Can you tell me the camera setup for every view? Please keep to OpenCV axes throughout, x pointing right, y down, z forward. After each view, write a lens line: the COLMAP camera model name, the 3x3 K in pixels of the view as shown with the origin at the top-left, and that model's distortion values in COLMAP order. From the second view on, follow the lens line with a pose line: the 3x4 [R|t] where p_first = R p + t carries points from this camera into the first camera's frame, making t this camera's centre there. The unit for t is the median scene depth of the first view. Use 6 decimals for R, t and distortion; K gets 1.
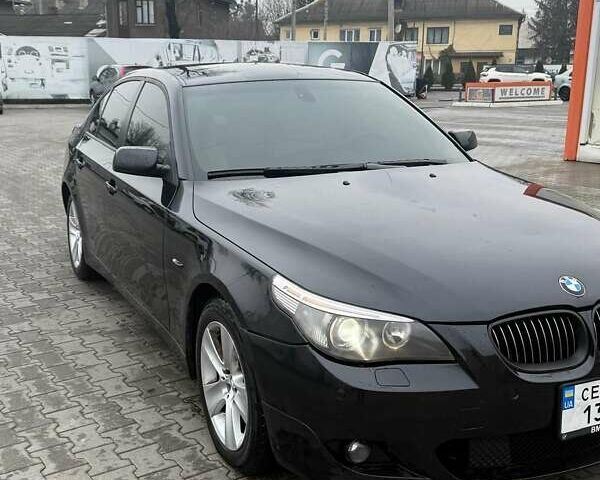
lens RADIAL K [[696.4, 0, 285.3], [0, 696.4, 263.3], [0, 0, 1]] dist [0.228681, -0.610396]
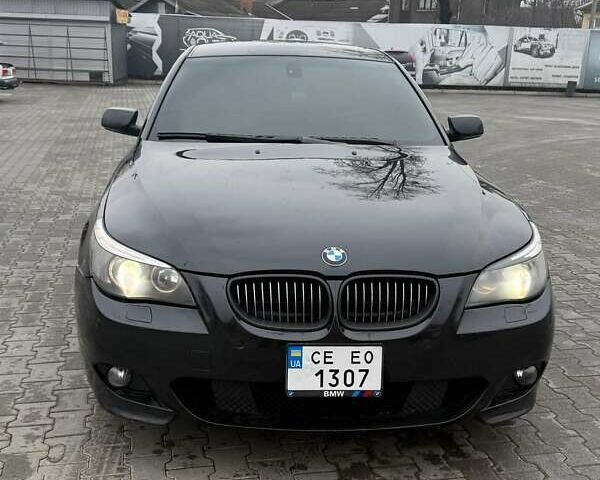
lens RADIAL K [[696.4, 0, 285.3], [0, 696.4, 263.3], [0, 0, 1]] dist [0.228681, -0.610396]
pose [[0.947934, 0.124848, -0.292976, 0.654018], [-0.120016, 0.992173, 0.034486, 0.015974], [0.294988, 0.002471, 0.955498, 0.000165]]
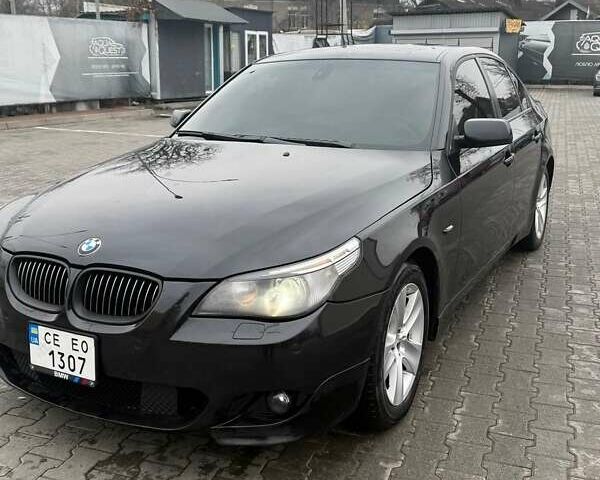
lens RADIAL K [[644.6, 0, 300.0], [0, 644.6, 240.0], [0, 0, 1]] dist [0.205203, -0.403091]
pose [[0.641311, 0.207914, -0.738574, 1.388880], [-0.201015, 0.974493, 0.099783, -0.146761], [0.740482, 0.084473, 0.666747, 0.580179]]
